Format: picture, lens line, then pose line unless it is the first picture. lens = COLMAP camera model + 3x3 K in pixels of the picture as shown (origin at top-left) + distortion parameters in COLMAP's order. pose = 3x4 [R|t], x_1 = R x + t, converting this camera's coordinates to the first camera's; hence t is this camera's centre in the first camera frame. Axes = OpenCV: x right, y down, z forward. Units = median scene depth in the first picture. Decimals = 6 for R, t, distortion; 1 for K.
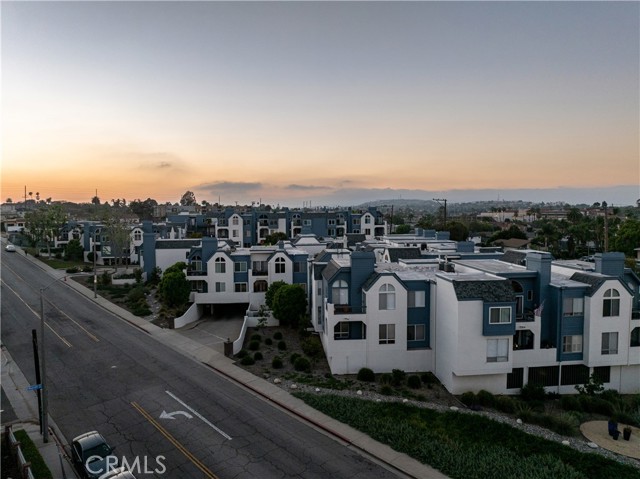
lens RADIAL K [[453.8, 0, 325.8], [0, 453.8, 233.5], [0, 0, 1]] dist [-0.036333, 0.010845]
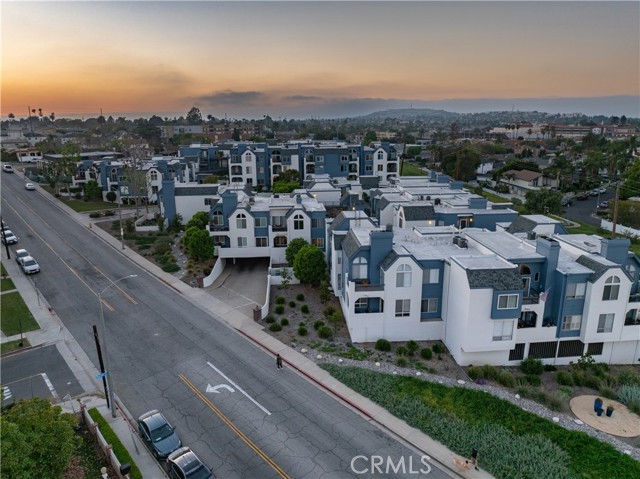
lens RADIAL K [[453.8, 0, 326.6], [0, 453.8, 237.3], [0, 0, 1]] dist [-0.036333, 0.010845]
pose [[0.999890, 0.002377, -0.014650, -0.033434], [0.000618, 0.979564, 0.201132, -0.165335], [0.014829, -0.201119, 0.979455, -0.043391]]
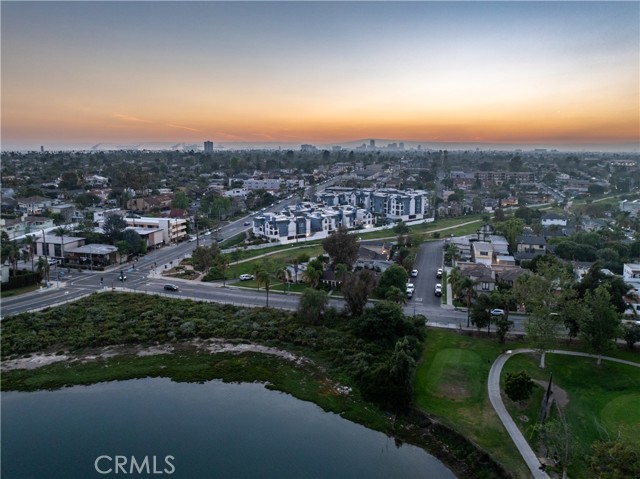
lens RADIAL K [[453.8, 0, 324.8], [0, 453.8, 235.6], [0, 0, 1]] dist [-0.036333, 0.010845]
pose [[0.538010, 0.169848, -0.825650, 5.203535], [-0.052441, 0.984336, 0.168321, -0.652067], [0.841306, -0.047260, 0.538490, -1.342745]]
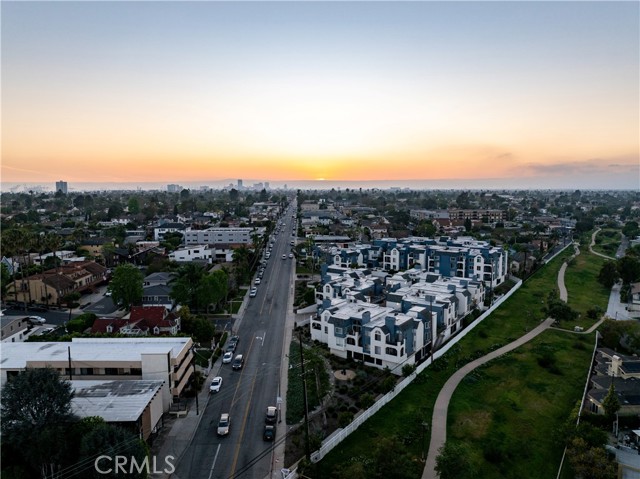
lens RADIAL K [[453.8, 0, 317.1], [0, 453.8, 234.3], [0, 0, 1]] dist [-0.036333, 0.010845]
pose [[0.752774, 0.071713, -0.654362, 1.885736], [-0.035557, 0.997027, 0.068361, -0.564067], [0.657318, -0.028193, 0.753085, -1.153396]]
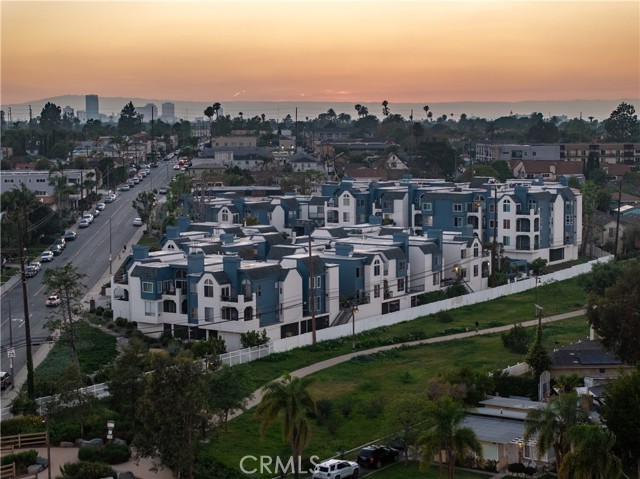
lens RADIAL K [[1298.5, 0, 318.4], [0, 1298.5, 239.6], [0, 0, 1]] dist [-0.218034, 0.000000]
pose [[0.754676, 0.061309, -0.653227, 3.424257], [-0.030399, 0.997823, 0.058531, -0.255389], [0.655393, -0.024314, 0.754896, -1.897360]]
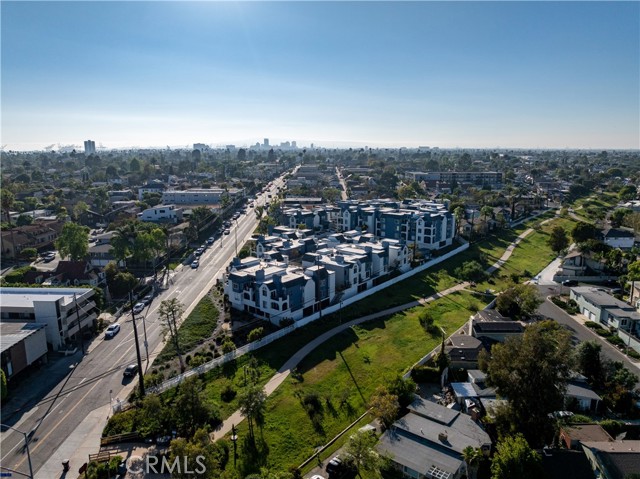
lens RADIAL K [[453.8, 0, 316.0], [0, 453.8, 228.3], [0, 0, 1]] dist [-0.036333, 0.010845]
pose [[0.707662, 0.130788, -0.694341, 2.594164], [-0.039296, 0.988483, 0.146144, -0.633612], [0.705458, -0.076135, 0.704651, -0.752935]]
